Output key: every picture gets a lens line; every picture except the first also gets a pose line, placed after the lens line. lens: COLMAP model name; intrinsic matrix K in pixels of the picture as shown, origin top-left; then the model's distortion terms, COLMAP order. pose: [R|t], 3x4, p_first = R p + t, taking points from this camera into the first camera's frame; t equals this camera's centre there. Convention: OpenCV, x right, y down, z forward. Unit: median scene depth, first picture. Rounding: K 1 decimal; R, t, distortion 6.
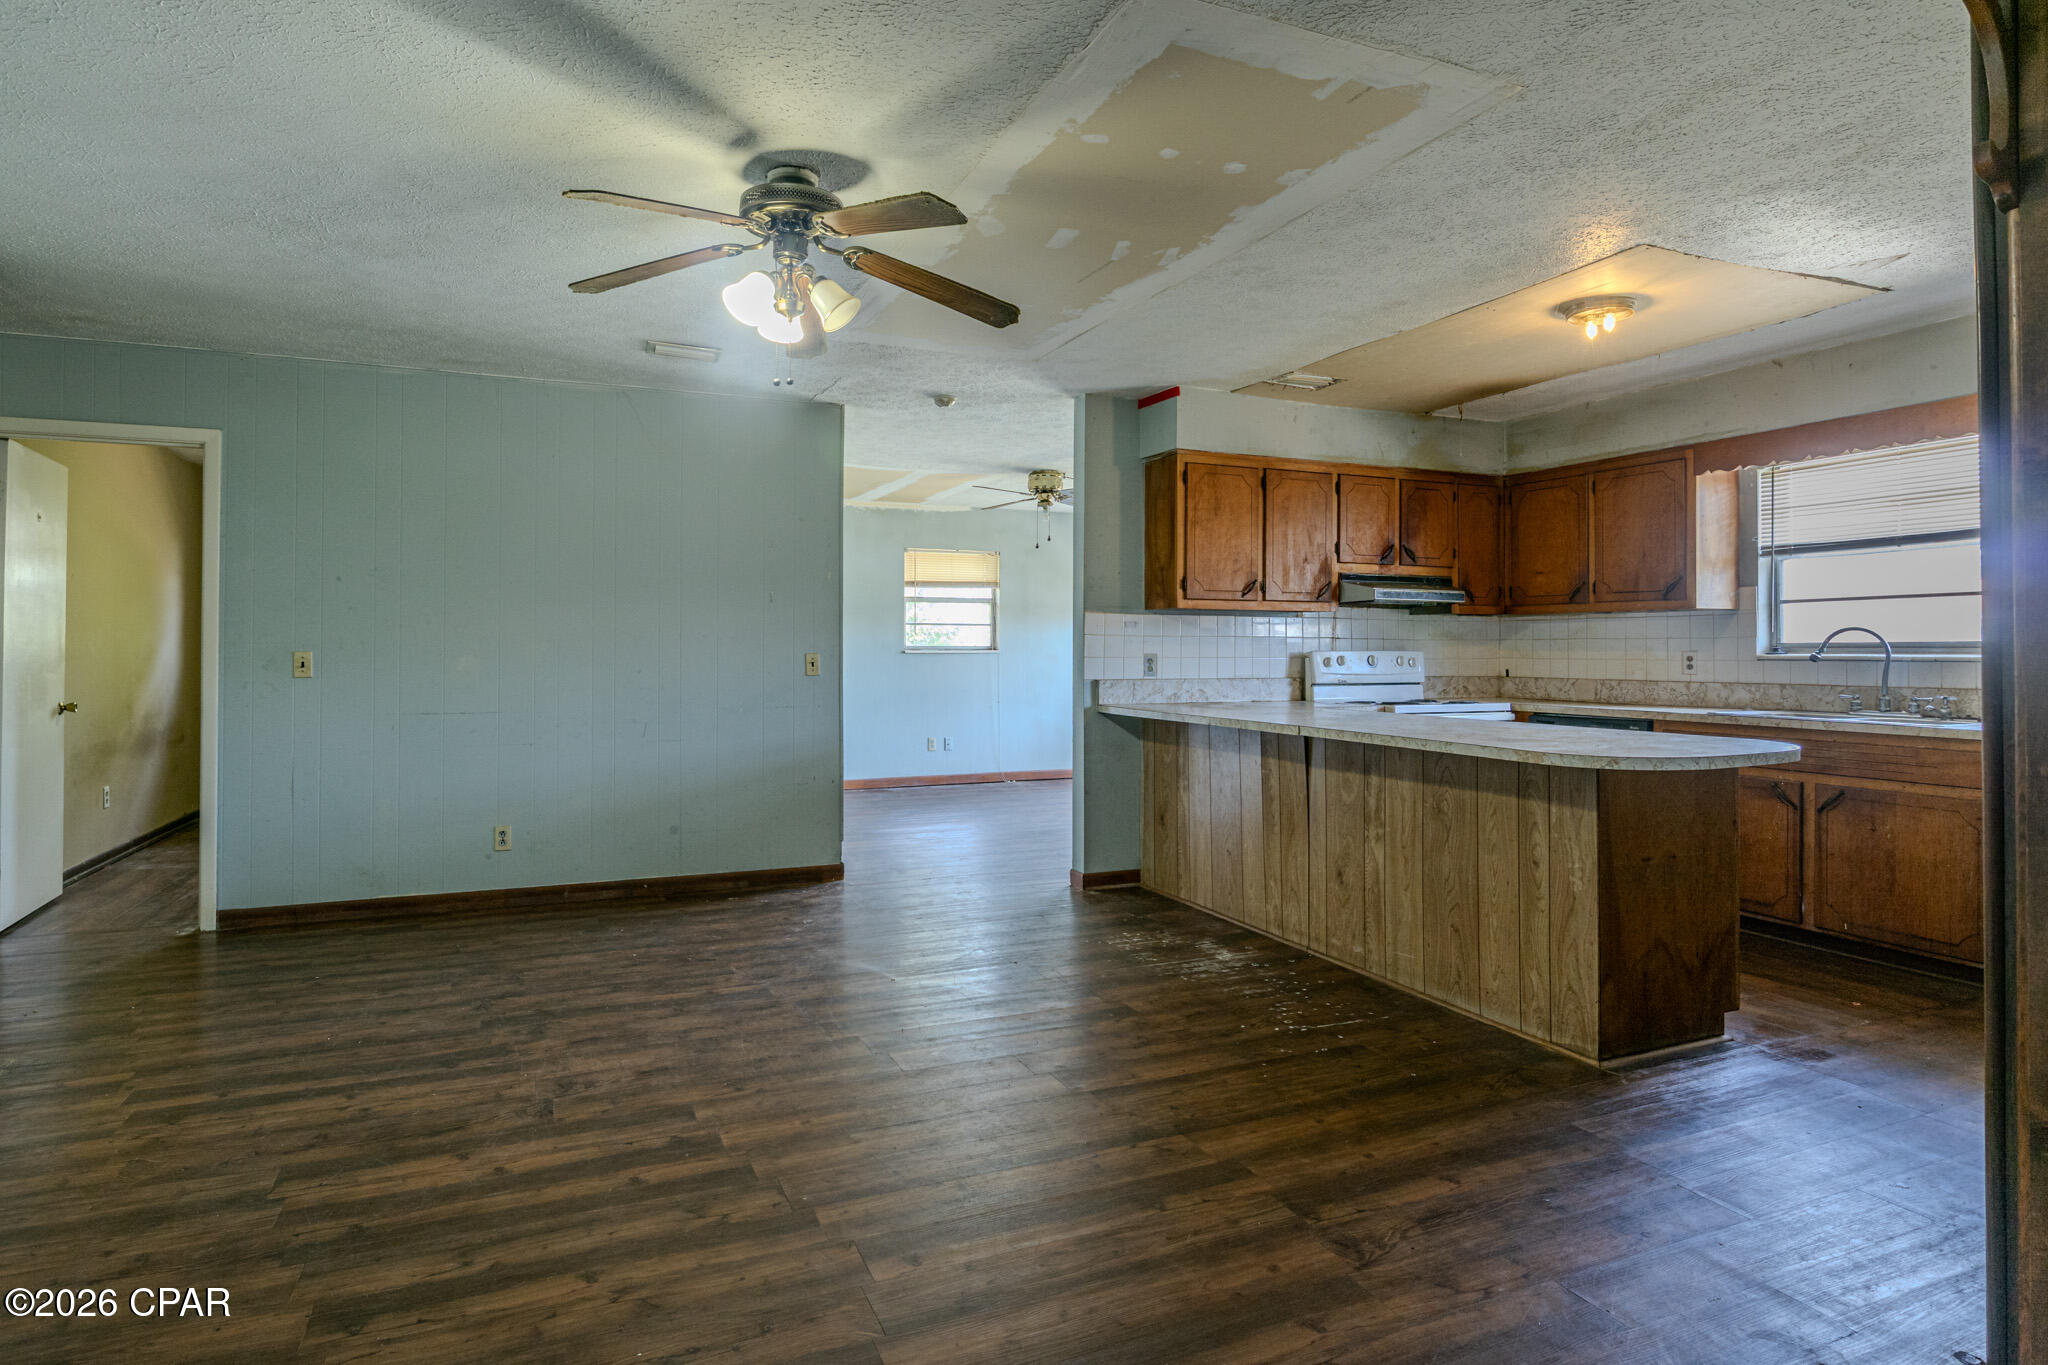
lens RADIAL K [[1048.5, 0, 965.9], [0, 1048.5, 639.2], [0, 0, 1]] dist [0.001769, -0.000883]
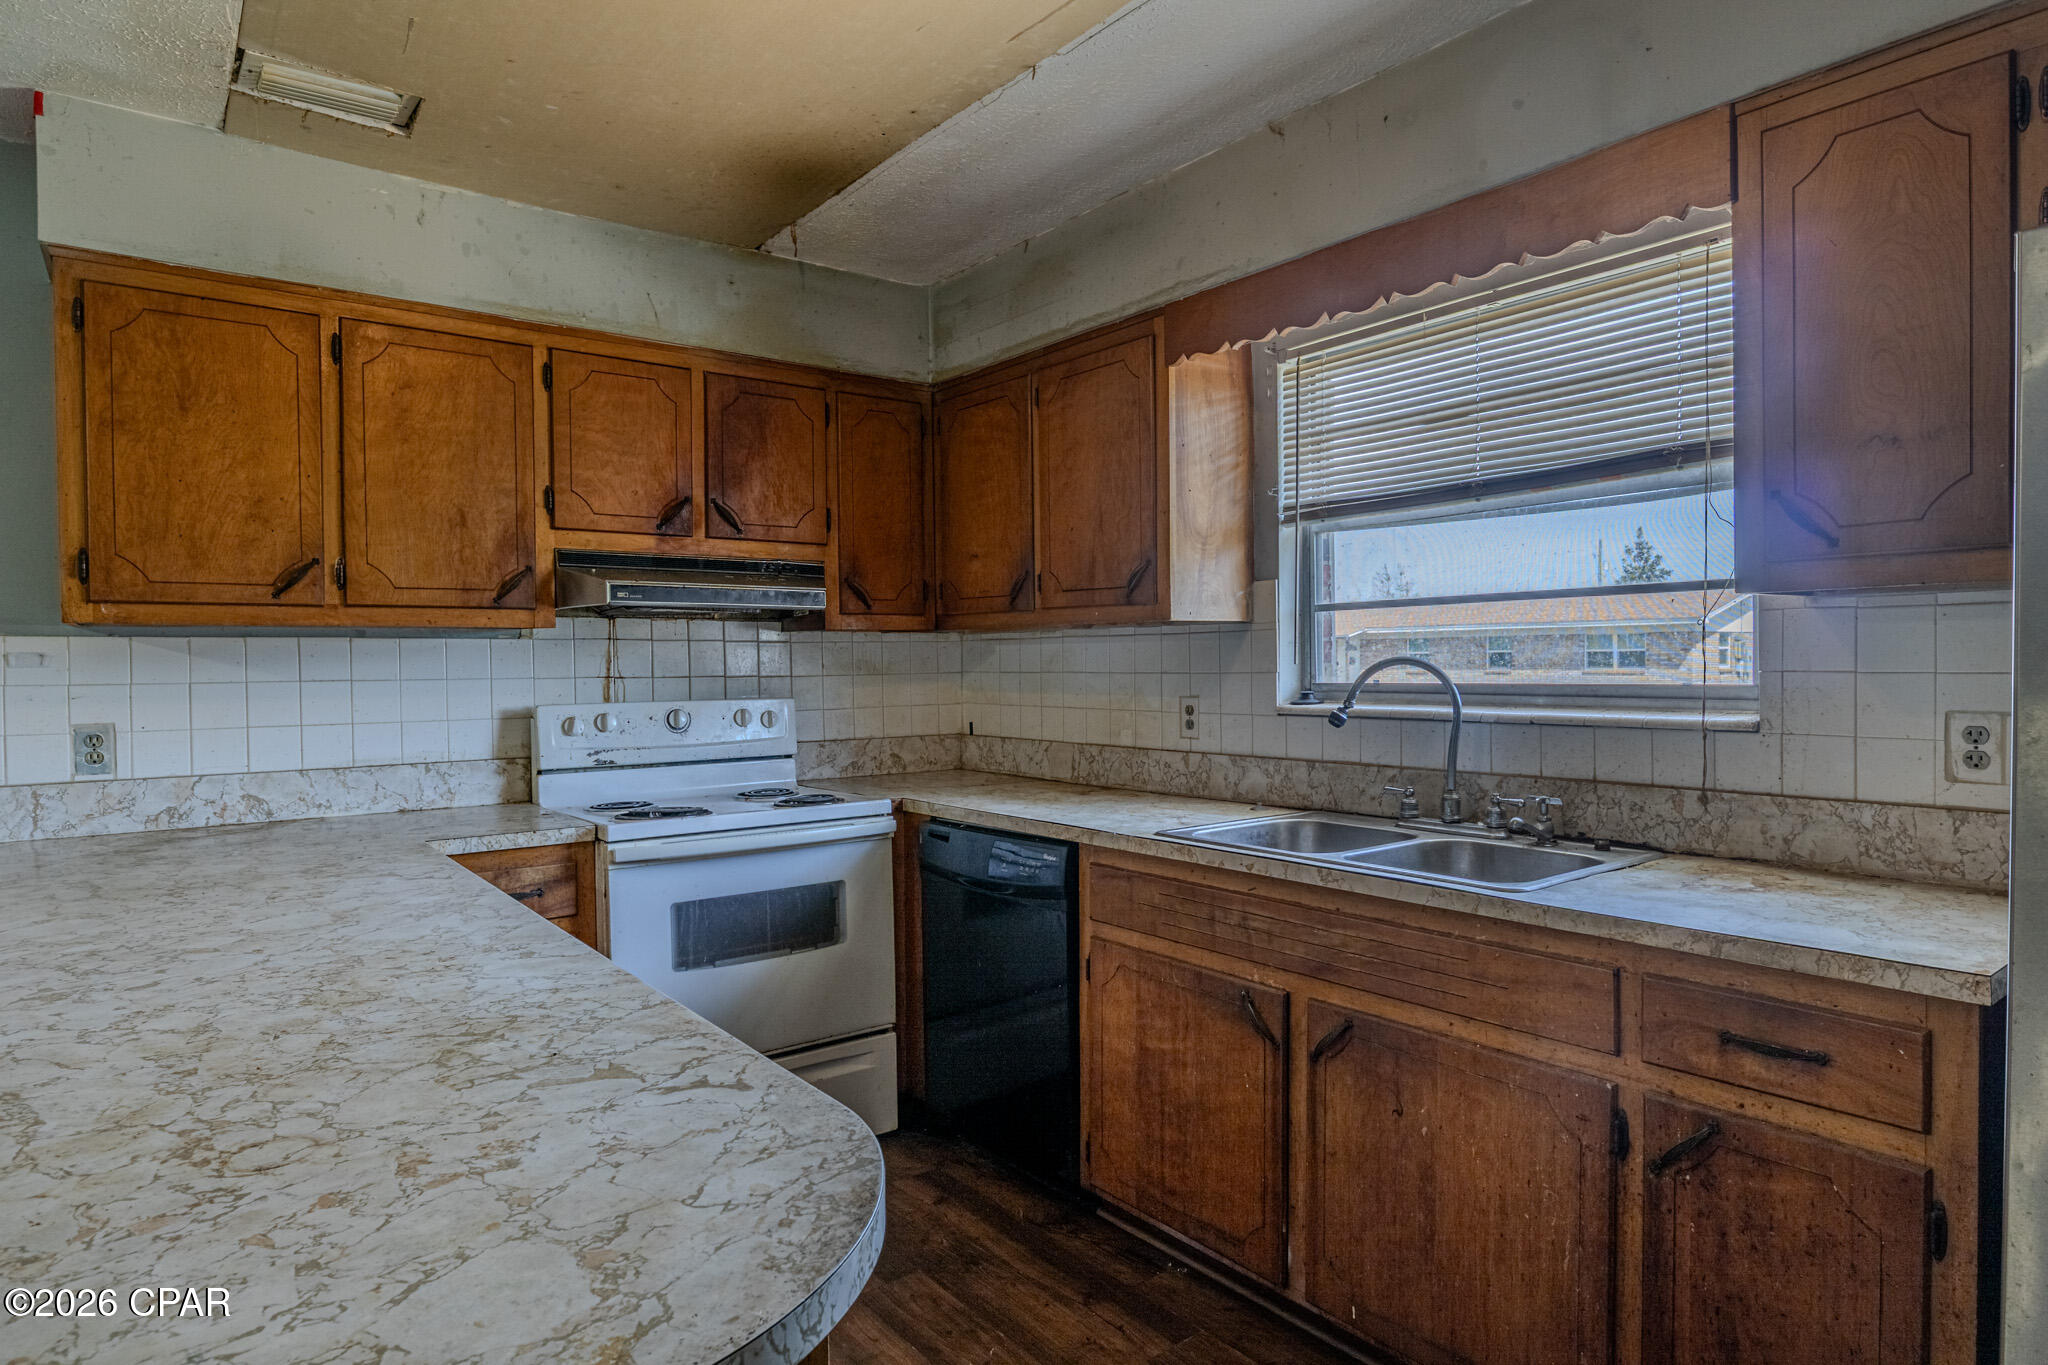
lens RADIAL K [[1154.8, 0, 1024.0], [0, 1154.8, 682.5], [0, 0, 1]] dist [-0.001477, 0.000113]
pose [[0.962013, -0.017609, 0.272437, 0.462492], [0.009975, 0.999519, 0.029380, -0.015853], [-0.272823, -0.025547, 0.961725, 0.457254]]
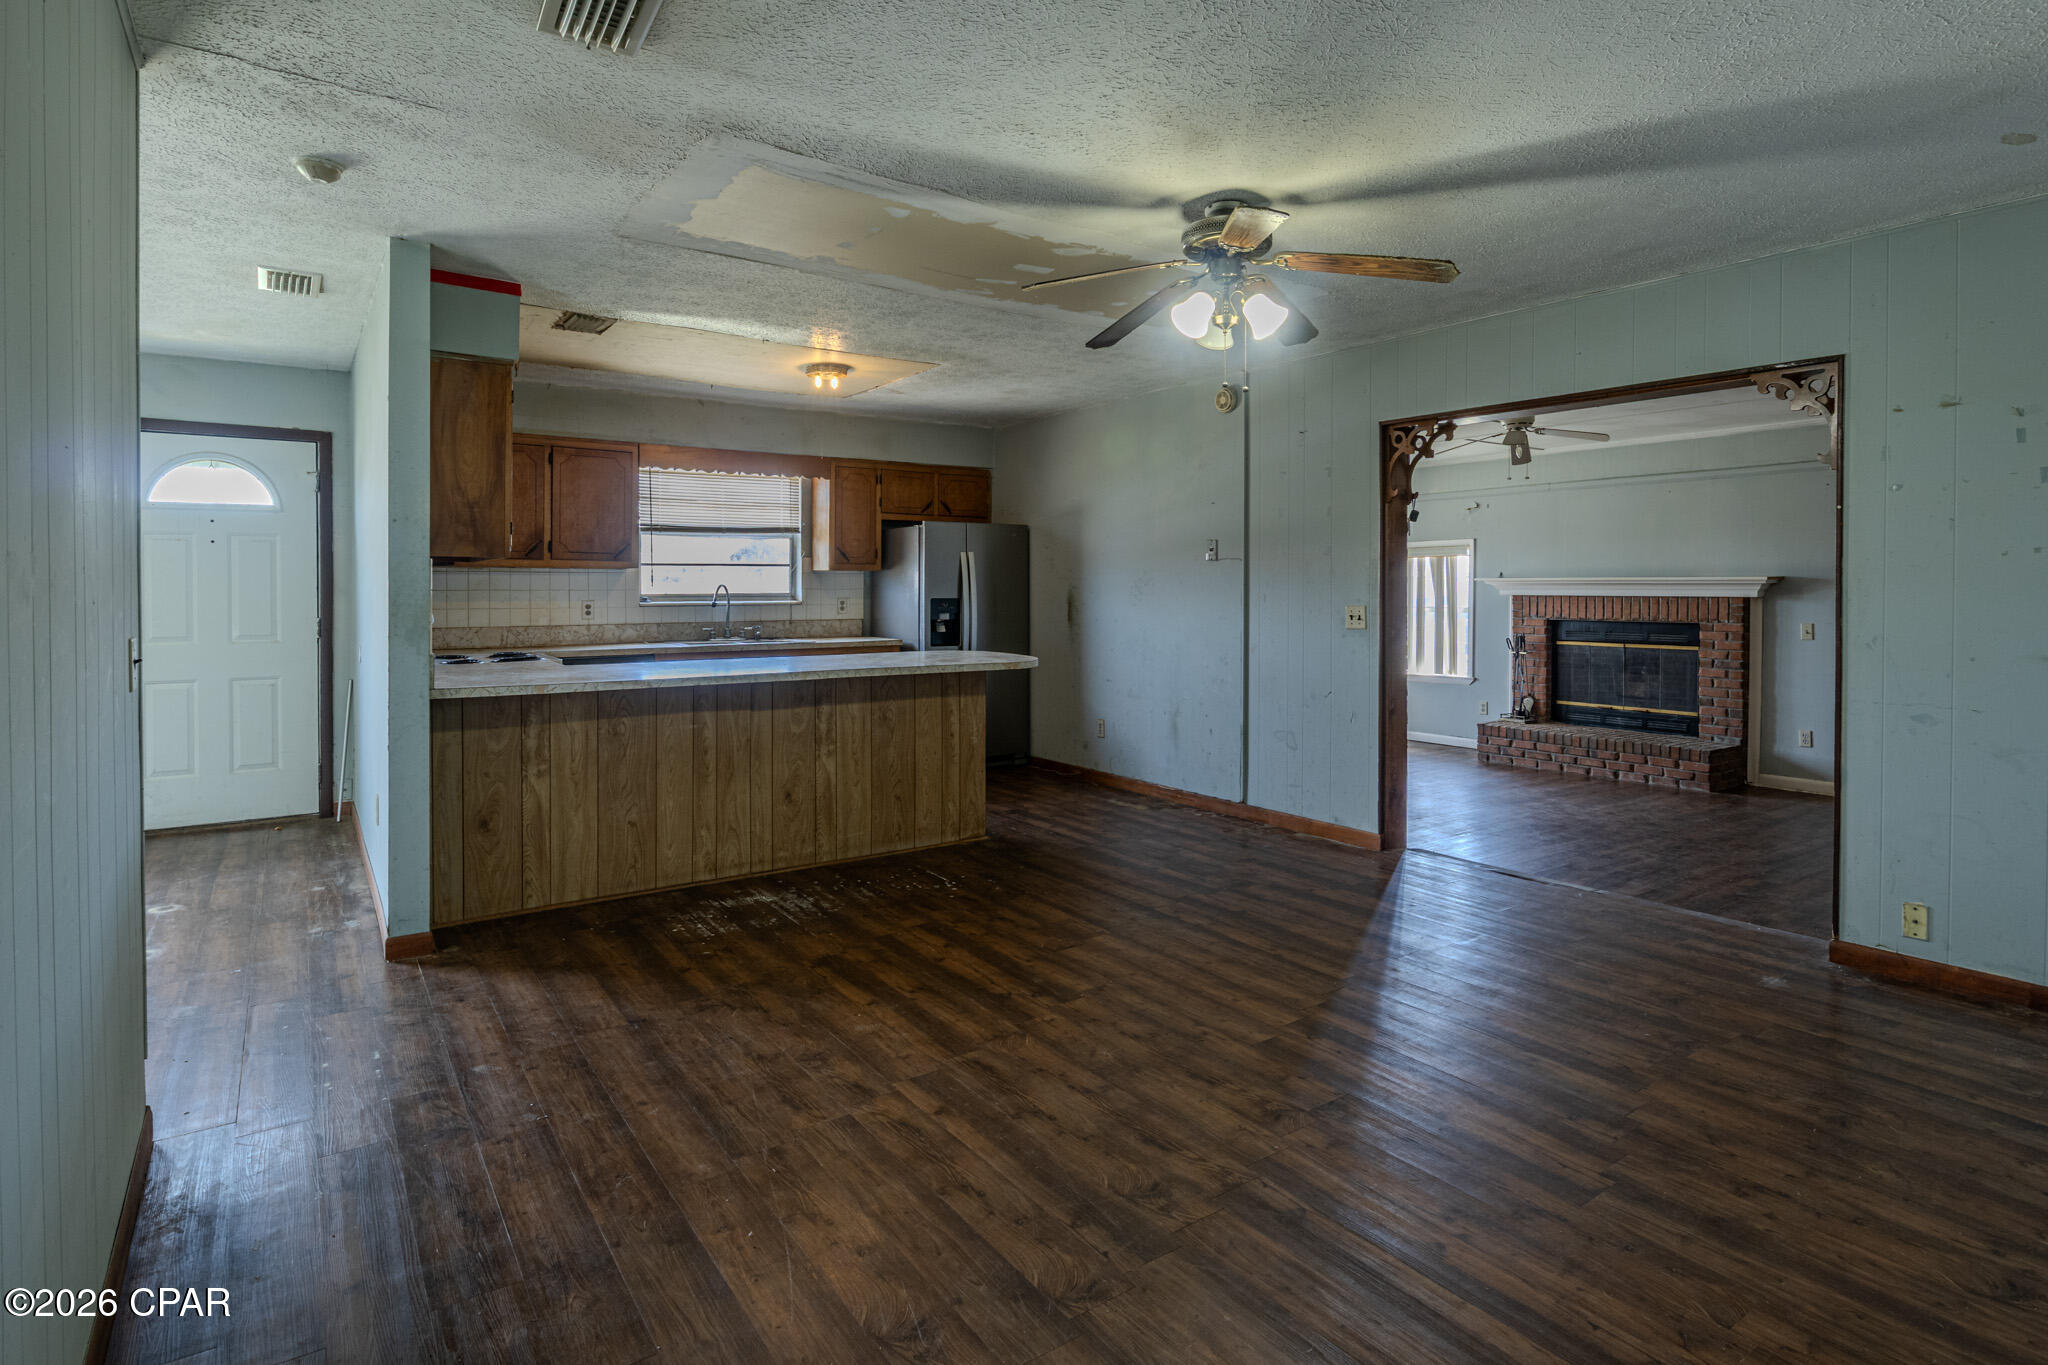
lens RADIAL K [[1054.2, 0, 1019.9], [0, 1054.2, 596.0], [0, 0, 1]] dist [-0.000733, 0.000399]
pose [[-0.222498, -0.010534, 0.974876, -0.696190], [-0.011058, 0.999905, 0.008281, -0.010828], [-0.974871, -0.008937, -0.222593, 0.821128]]
